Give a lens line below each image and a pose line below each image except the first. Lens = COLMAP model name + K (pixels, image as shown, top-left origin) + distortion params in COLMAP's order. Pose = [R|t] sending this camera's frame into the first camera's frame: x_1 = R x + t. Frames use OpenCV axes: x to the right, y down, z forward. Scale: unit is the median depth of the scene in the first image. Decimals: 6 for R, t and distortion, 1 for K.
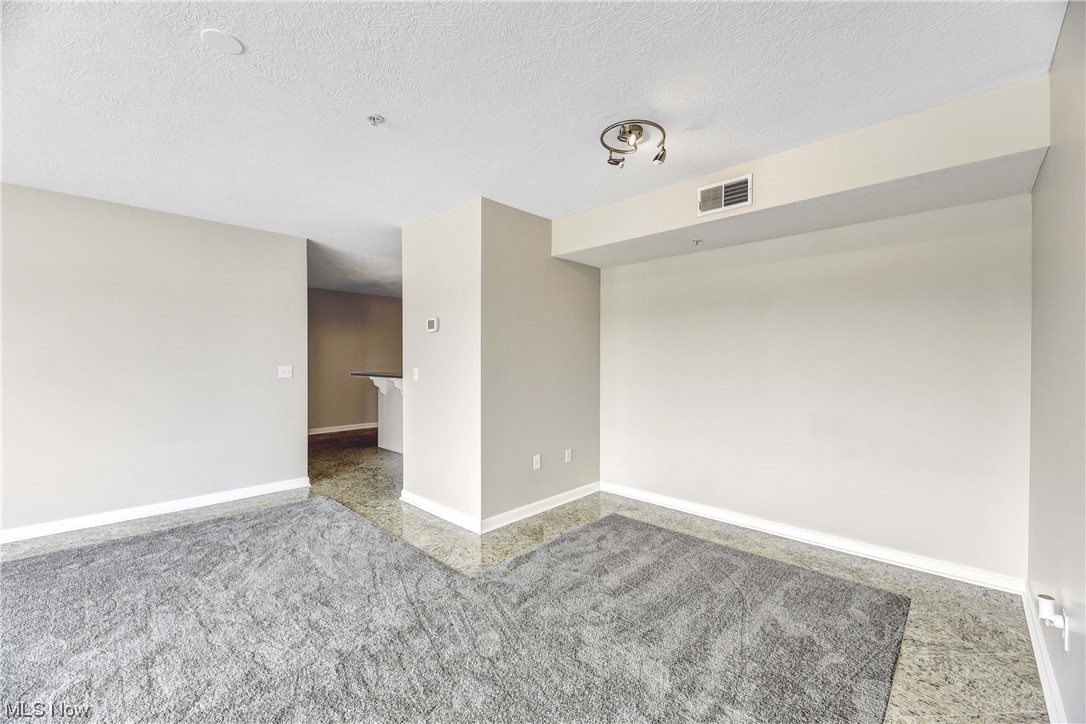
lens RADIAL K [[445.2, 0, 549.6], [0, 445.2, 361.8], [0, 0, 1]] dist [0.000560, -0.002823]
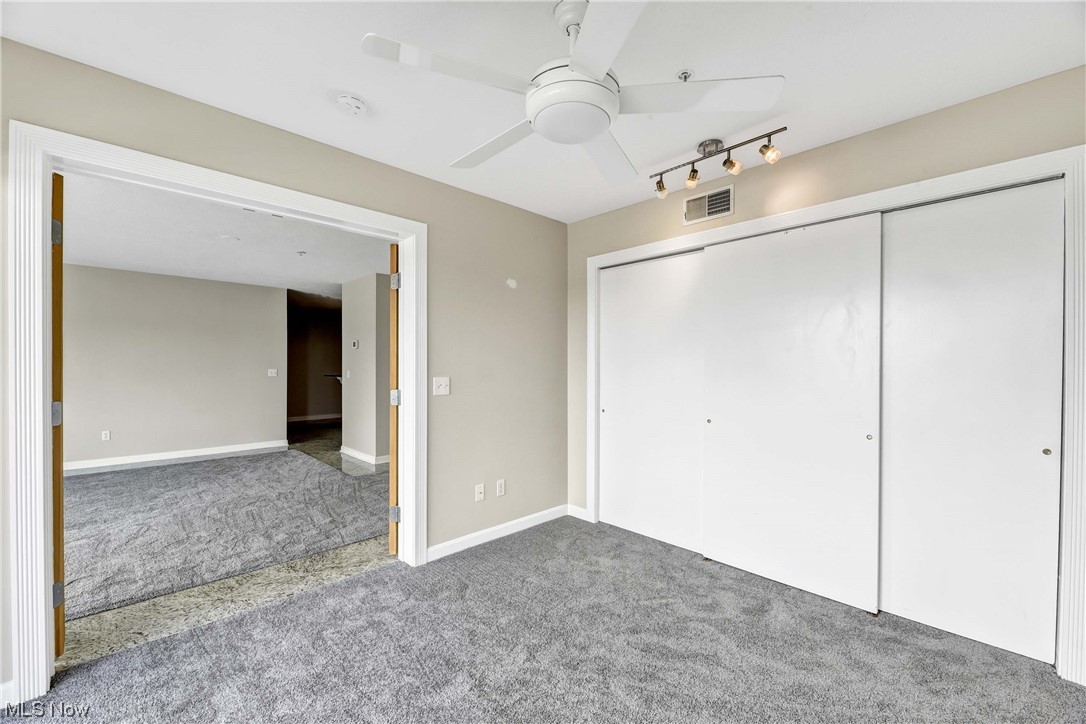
lens RADIAL K [[445.2, 0, 539.1], [0, 445.2, 367.1], [0, 0, 1]] dist [0.000560, -0.002823]
pose [[0.999132, -0.000295, -0.041656, 0.619770], [0.000406, 0.999996, 0.002661, -0.000889], [0.041655, -0.002676, 0.999128, -0.797261]]
